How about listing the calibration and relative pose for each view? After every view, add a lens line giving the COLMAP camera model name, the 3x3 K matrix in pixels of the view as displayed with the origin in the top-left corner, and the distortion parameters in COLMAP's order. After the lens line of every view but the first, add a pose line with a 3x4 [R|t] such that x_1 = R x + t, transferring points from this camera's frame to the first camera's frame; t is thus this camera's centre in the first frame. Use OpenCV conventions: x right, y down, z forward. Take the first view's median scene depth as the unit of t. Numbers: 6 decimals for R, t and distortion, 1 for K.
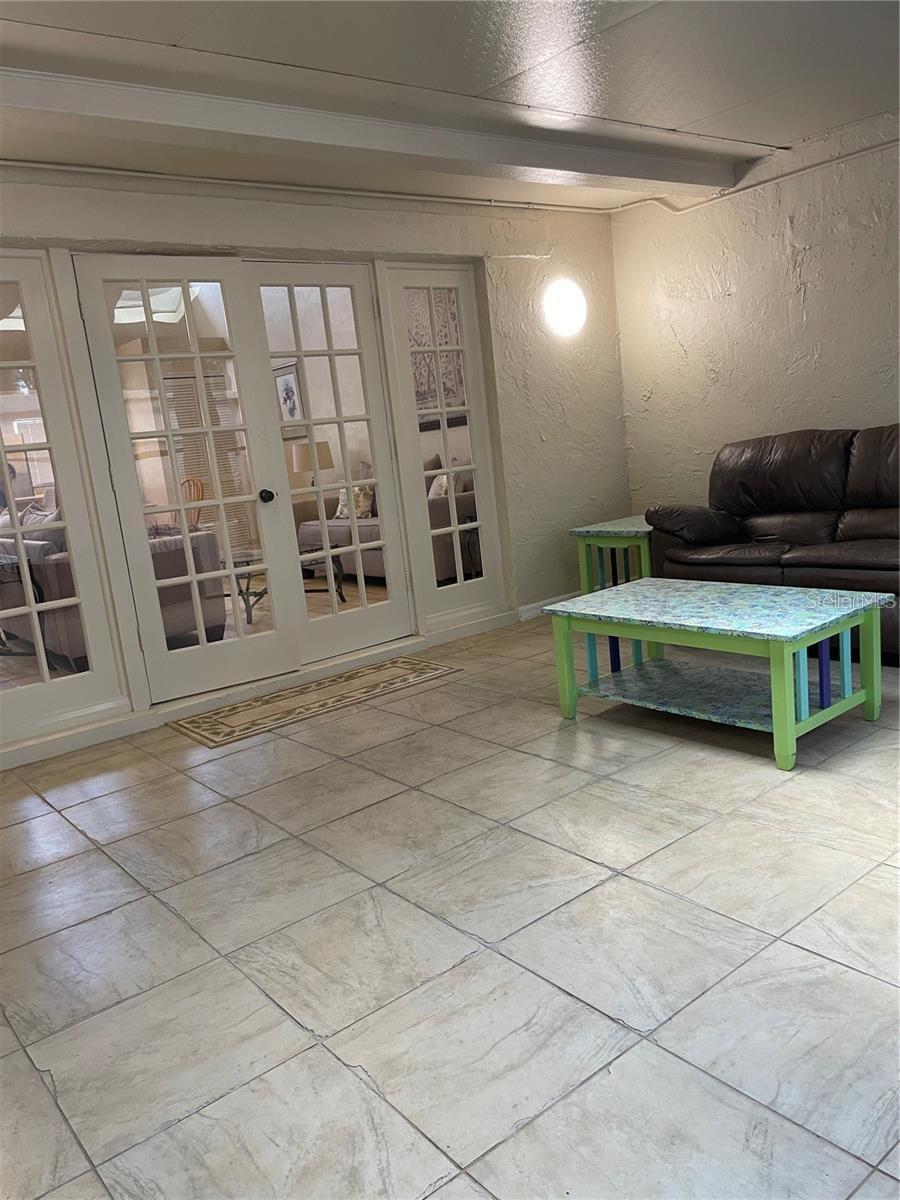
lens RADIAL K [[909.4, 0, 446.8], [0, 909.4, 600.4], [0, 0, 1]] dist [0.080310, -0.104559]
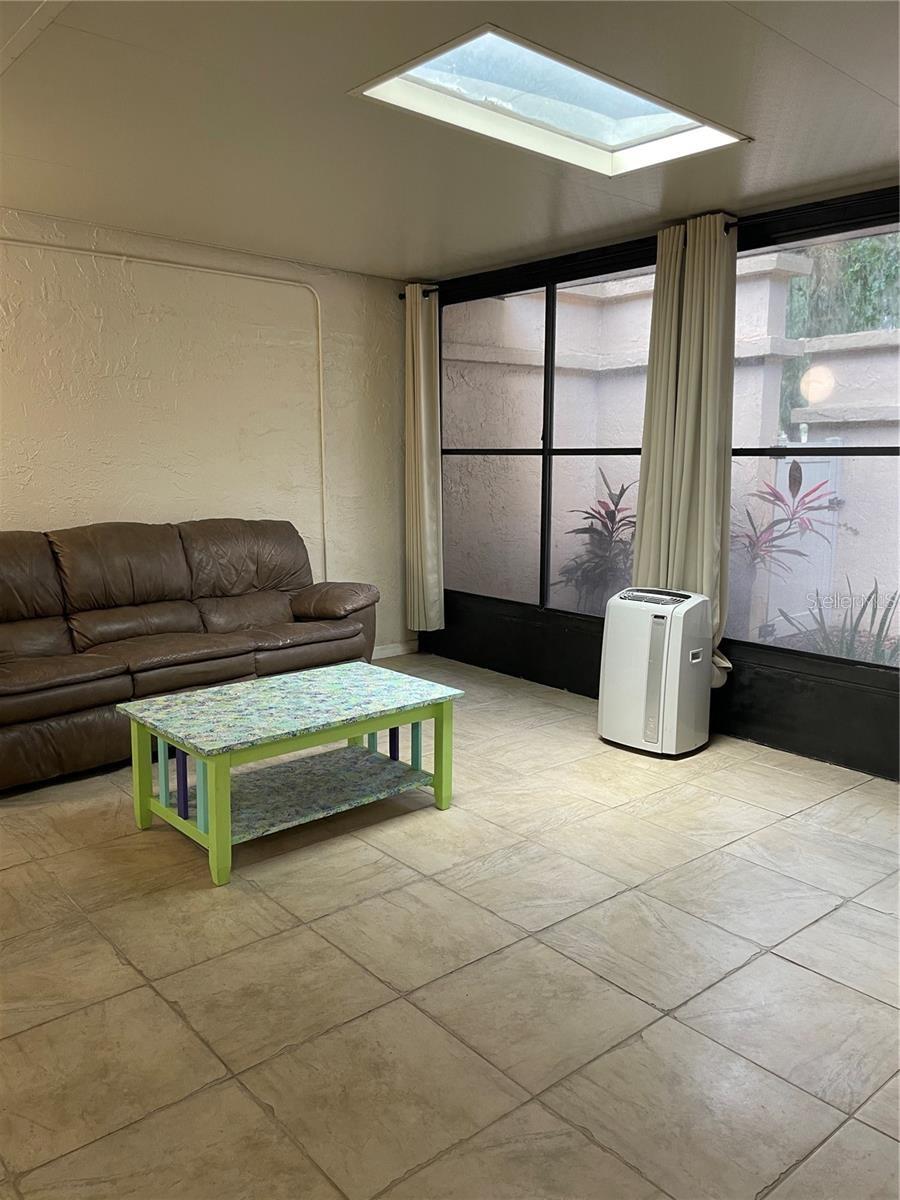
lens RADIAL K [[909.4, 0, 443.1], [0, 909.4, 599.9], [0, 0, 1]] dist [0.080310, -0.104559]
pose [[-0.021836, -0.053185, 0.998346, -0.748641], [0.182207, 0.981648, 0.056281, -0.138566], [-0.983018, 0.183135, -0.011744, 0.916522]]
